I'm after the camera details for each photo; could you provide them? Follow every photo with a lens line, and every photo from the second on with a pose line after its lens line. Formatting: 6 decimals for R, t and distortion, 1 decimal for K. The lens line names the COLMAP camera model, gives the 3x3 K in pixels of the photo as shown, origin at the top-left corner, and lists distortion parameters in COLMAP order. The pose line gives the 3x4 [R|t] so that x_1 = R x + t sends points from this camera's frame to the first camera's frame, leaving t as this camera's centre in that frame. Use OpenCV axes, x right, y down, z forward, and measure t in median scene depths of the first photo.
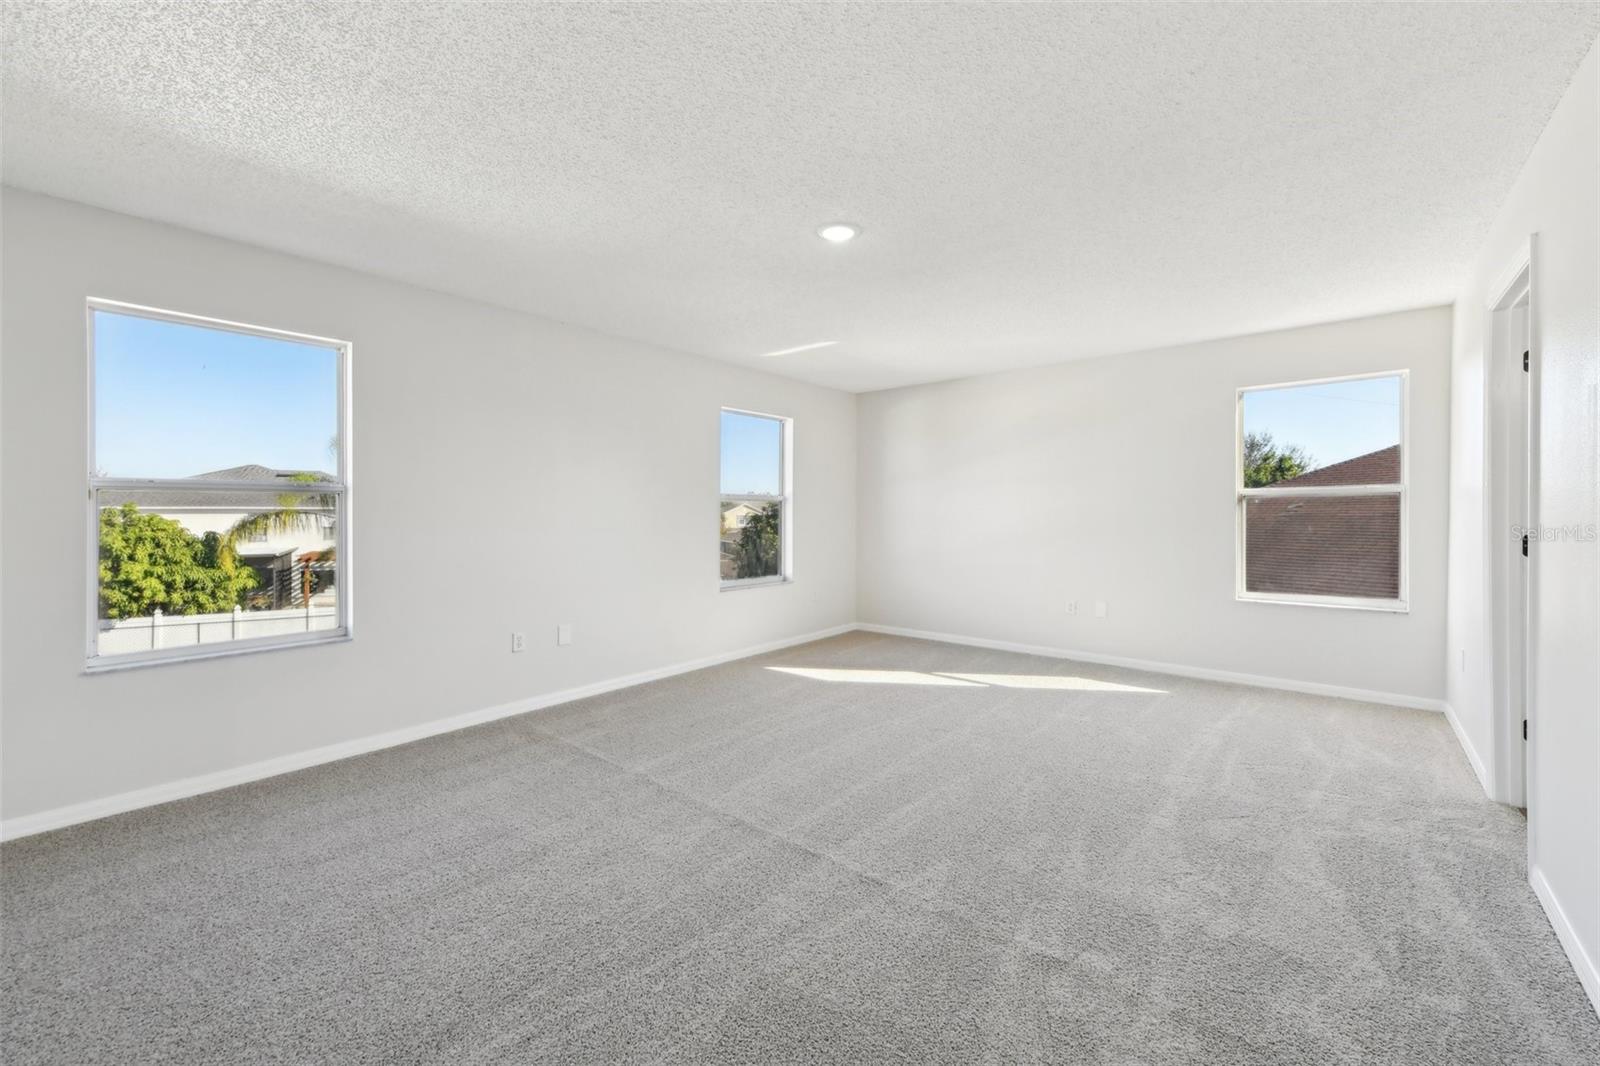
lens RADIAL K [[645.6, 0, 799.5], [0, 645.6, 511.2], [0, 0, 1]] dist [0.014989, -0.008149]
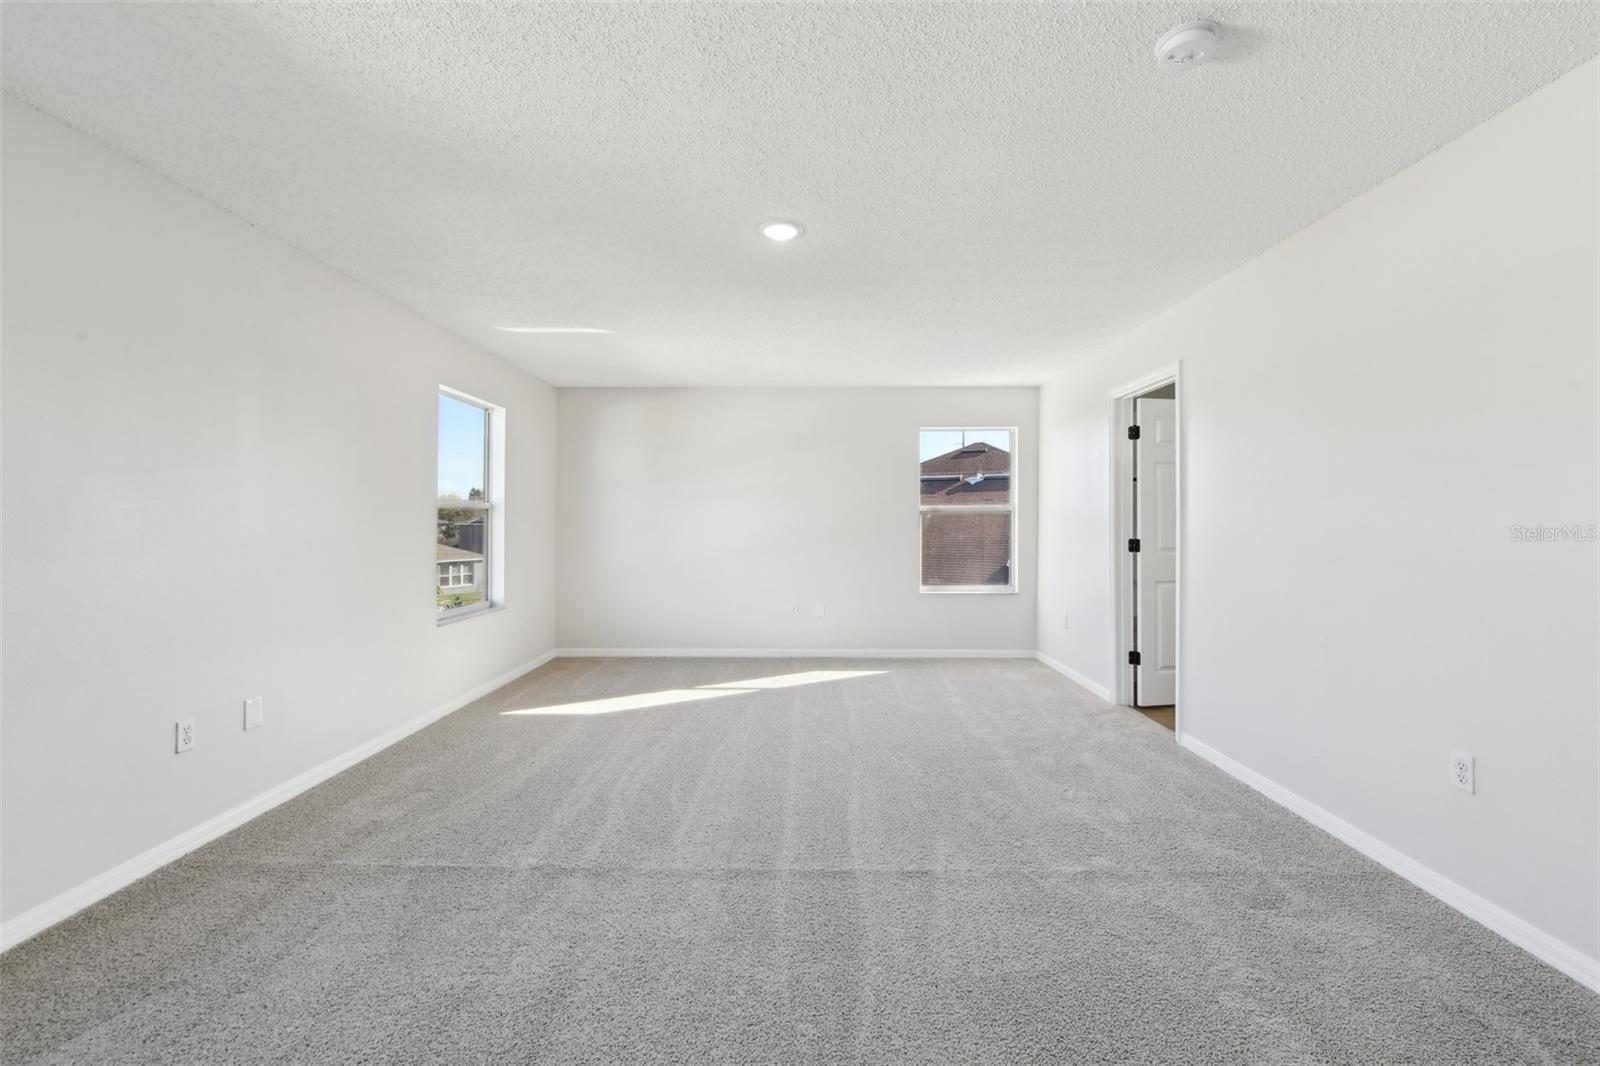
lens RADIAL K [[654.2, 0, 838.6], [0, 654.2, 525.1], [0, 0, 1]] dist [0.002179, -0.004651]
pose [[0.768804, 0.001543, 0.639483, -0.331106], [-0.004490, 0.999985, 0.002985, 0.000211], [-0.639469, -0.005167, 0.768800, 0.130270]]
